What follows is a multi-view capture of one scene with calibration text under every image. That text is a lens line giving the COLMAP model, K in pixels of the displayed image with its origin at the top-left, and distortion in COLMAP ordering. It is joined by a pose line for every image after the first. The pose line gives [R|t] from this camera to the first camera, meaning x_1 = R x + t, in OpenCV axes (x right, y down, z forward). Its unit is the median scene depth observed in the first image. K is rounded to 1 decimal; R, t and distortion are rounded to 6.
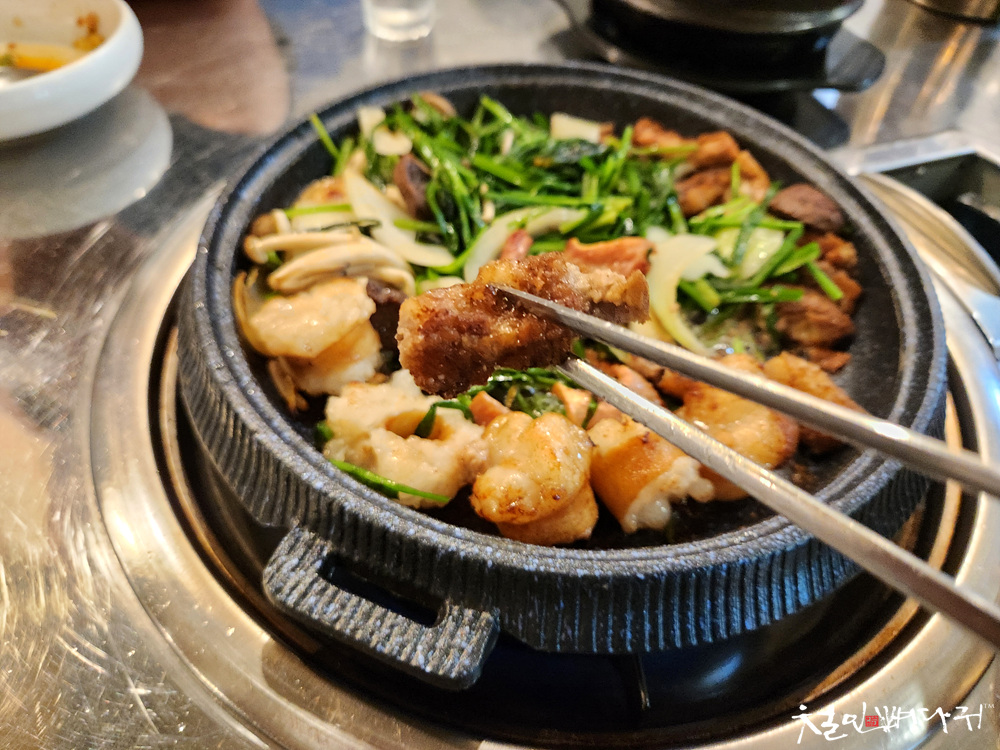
lens RADIAL K [[722.9, 0, 500.0], [0, 722.9, 375.0], [0, 0, 1]] dist [-0.001344, -0.029406]
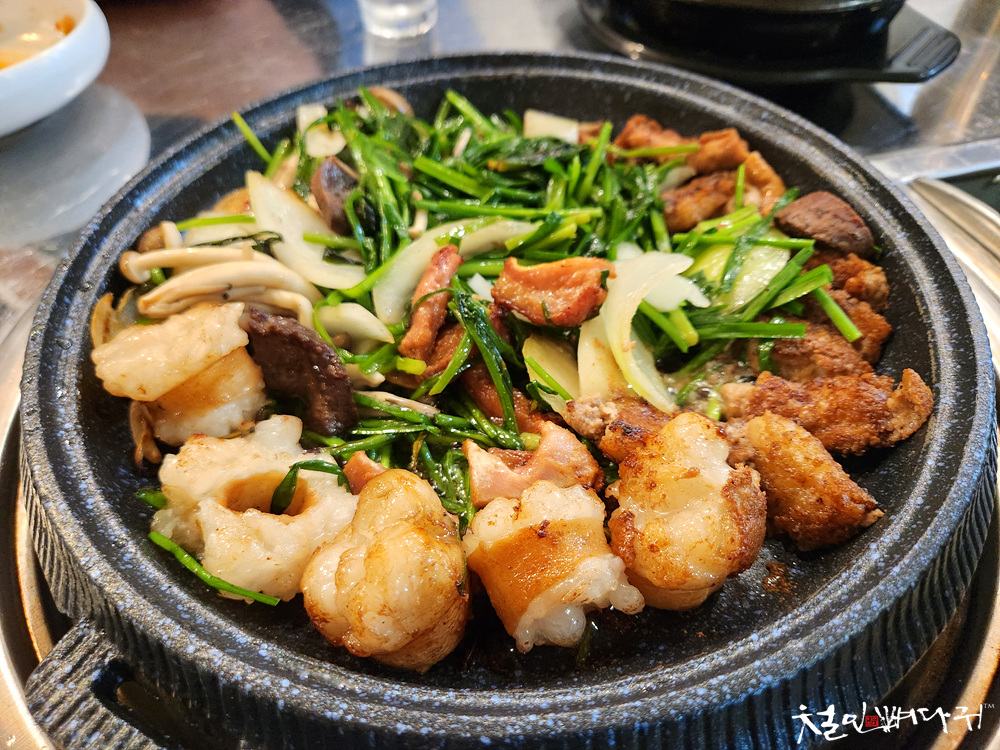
lens RADIAL K [[722.9, 0, 500.0], [0, 722.9, 375.0], [0, 0, 1]] dist [-0.001344, -0.029406]
pose [[0.992531, 0.028967, -0.118503, 0.182341], [-0.030872, 0.999421, -0.014270, -0.044158], [0.118021, 0.017822, 0.992851, 0.191731]]
